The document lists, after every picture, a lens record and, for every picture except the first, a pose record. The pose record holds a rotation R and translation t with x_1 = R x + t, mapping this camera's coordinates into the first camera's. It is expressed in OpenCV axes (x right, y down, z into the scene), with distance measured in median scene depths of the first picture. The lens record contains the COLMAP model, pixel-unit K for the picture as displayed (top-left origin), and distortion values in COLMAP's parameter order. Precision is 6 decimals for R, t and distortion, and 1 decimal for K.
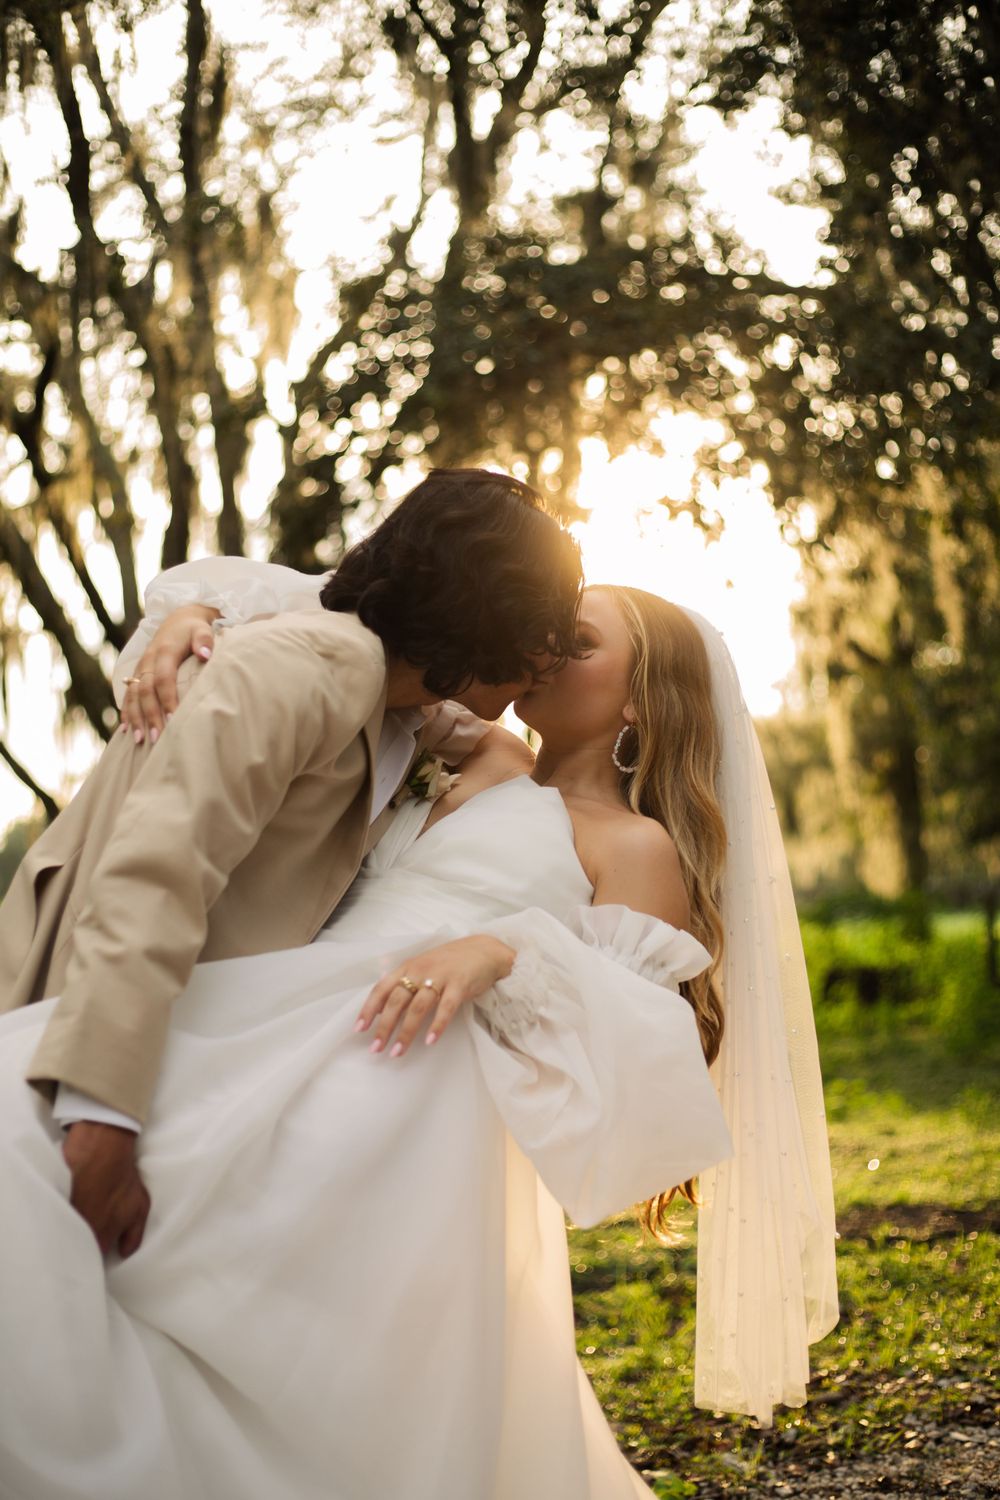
lens RADIAL K [[2148.4, 0, 500.4], [0, 2148.4, 764.6], [0, 0, 1]] dist [-0.141816, 0.000000]
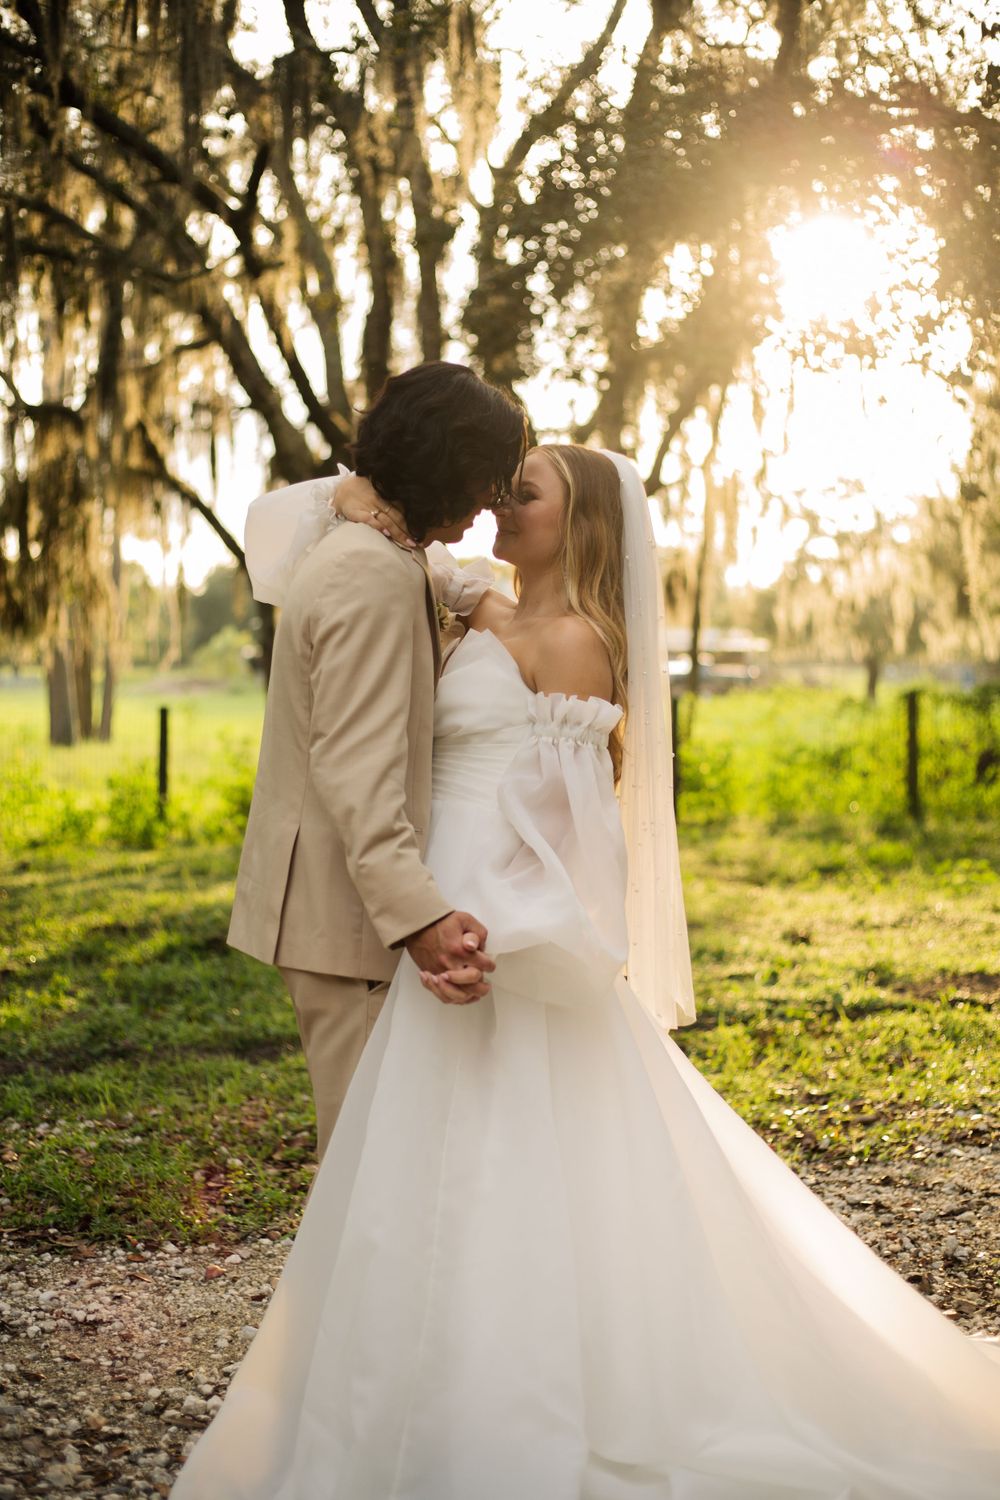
lens RADIAL K [[2148.4, 0, 505.1], [0, 2148.4, 746.2], [0, 0, 1]] dist [-0.141816, 0.000000]
pose [[0.995513, 0.038435, -0.086465, 0.012849], [-0.029053, 0.993806, 0.107264, -0.016031], [0.090052, -0.104270, 0.990464, -0.078406]]
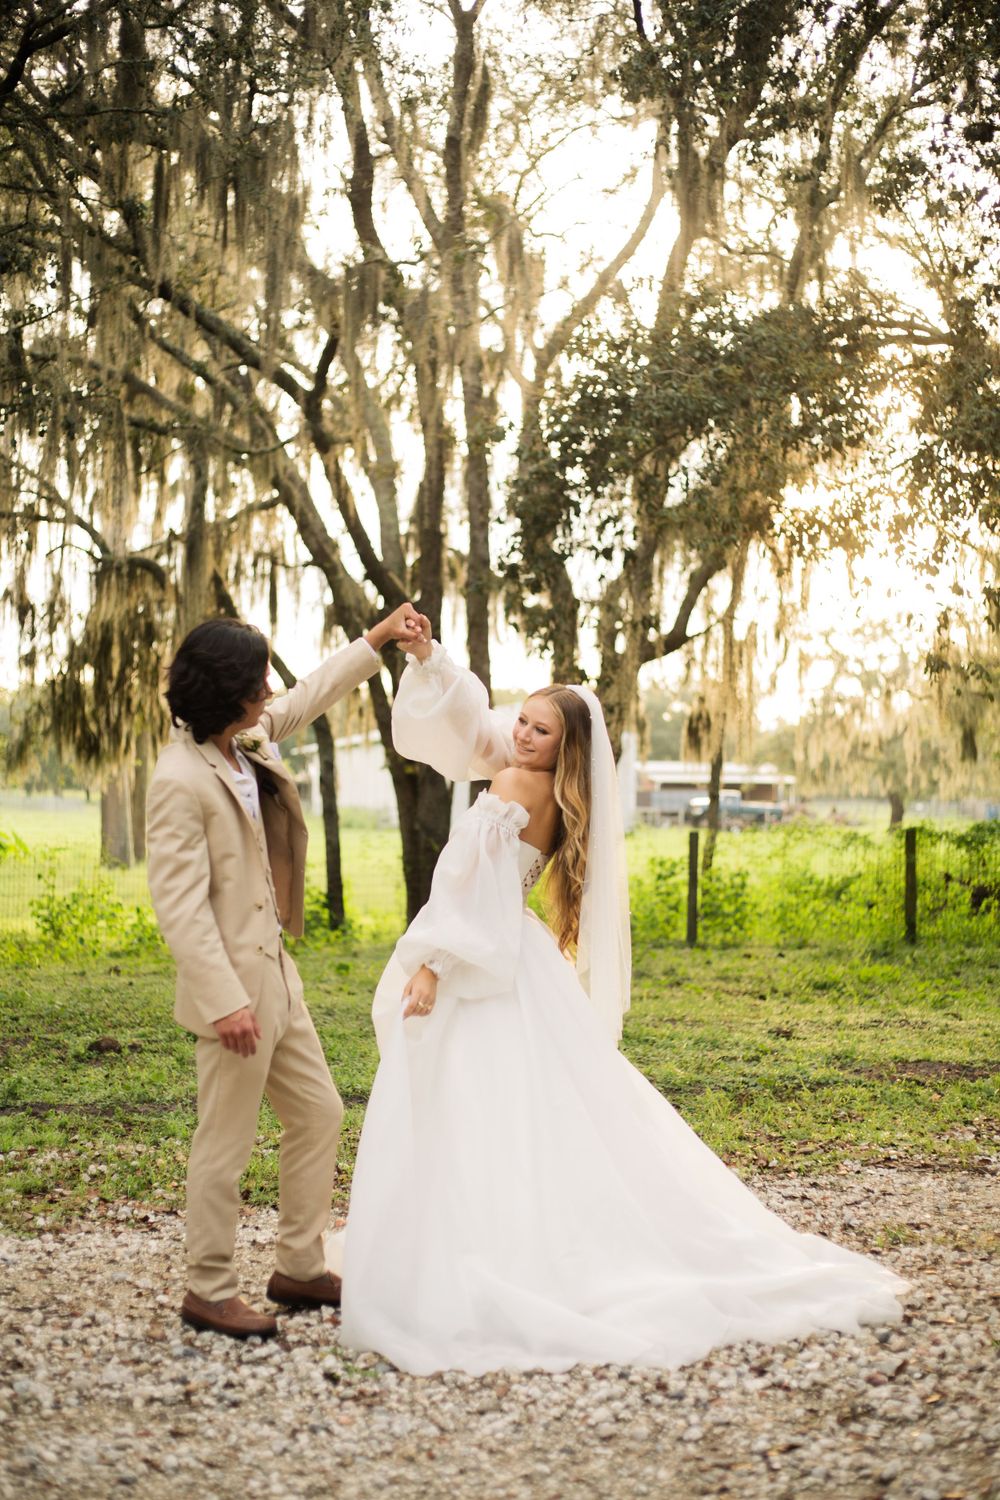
lens RADIAL K [[2148.4, 0, 499.0], [0, 2148.4, 757.9], [0, 0, 1]] dist [-0.141816, 0.000000]
pose [[0.993085, 0.048327, -0.106993, 0.023262], [-0.042804, 0.997659, 0.053328, -0.029398], [0.109320, -0.048380, 0.992829, -0.216526]]
